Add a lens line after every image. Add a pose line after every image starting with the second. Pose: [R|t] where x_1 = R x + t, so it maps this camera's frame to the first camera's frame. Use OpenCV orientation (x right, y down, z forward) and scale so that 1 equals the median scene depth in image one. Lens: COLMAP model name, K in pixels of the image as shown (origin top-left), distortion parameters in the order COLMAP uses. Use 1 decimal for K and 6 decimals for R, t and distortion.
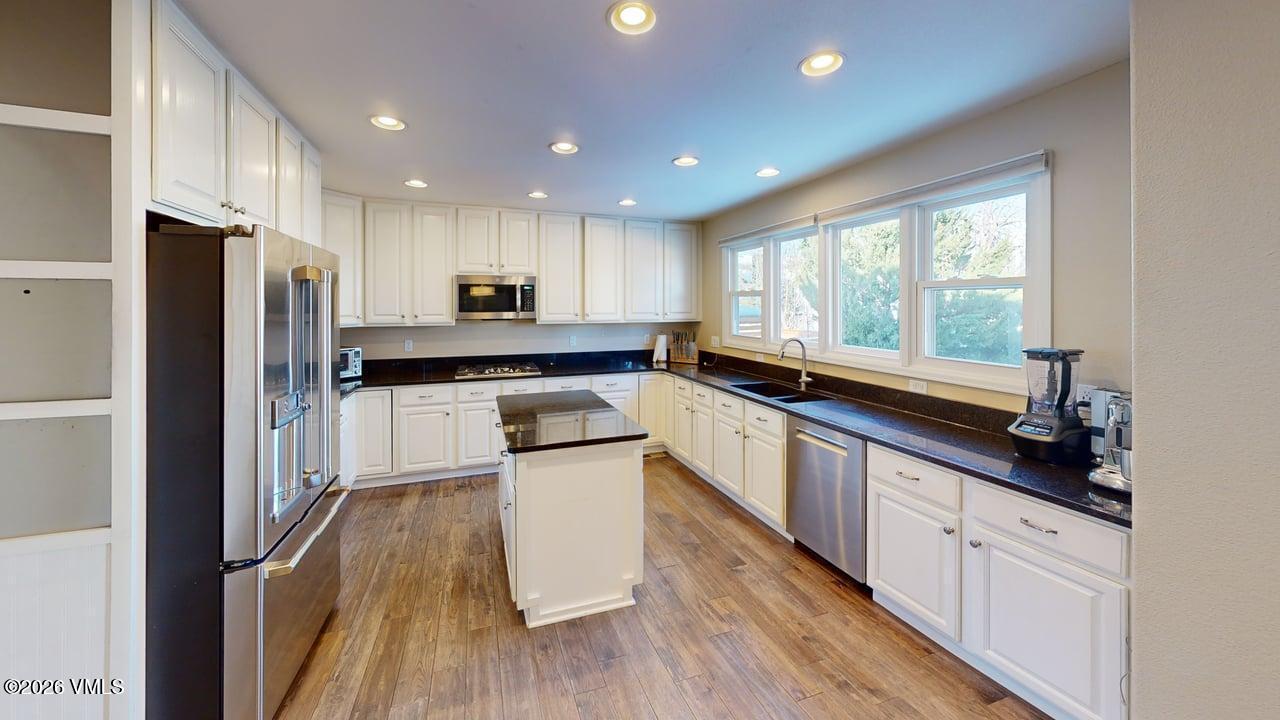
lens RADIAL K [[475.4, 0, 639.2], [0, 475.4, 343.5], [0, 0, 1]] dist [-0.000014, 0.000066]
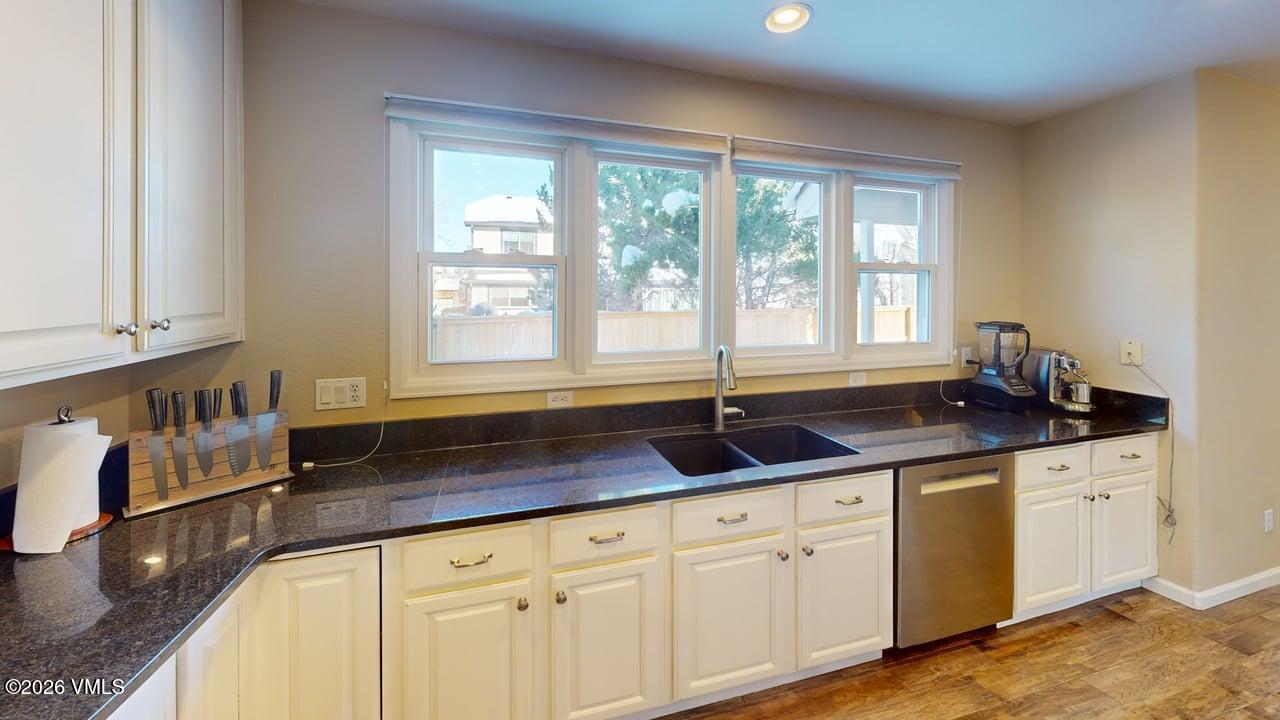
lens RADIAL K [[475.4, 0, 639.2], [0, 475.4, 343.5], [0, 0, 1]] dist [-0.000014, 0.000066]
pose [[0.102637, -0.099261, 0.989754, -0.257740], [0.103352, 0.990688, 0.088637, -0.076155], [-0.989335, 0.093196, 0.111940, 1.059815]]
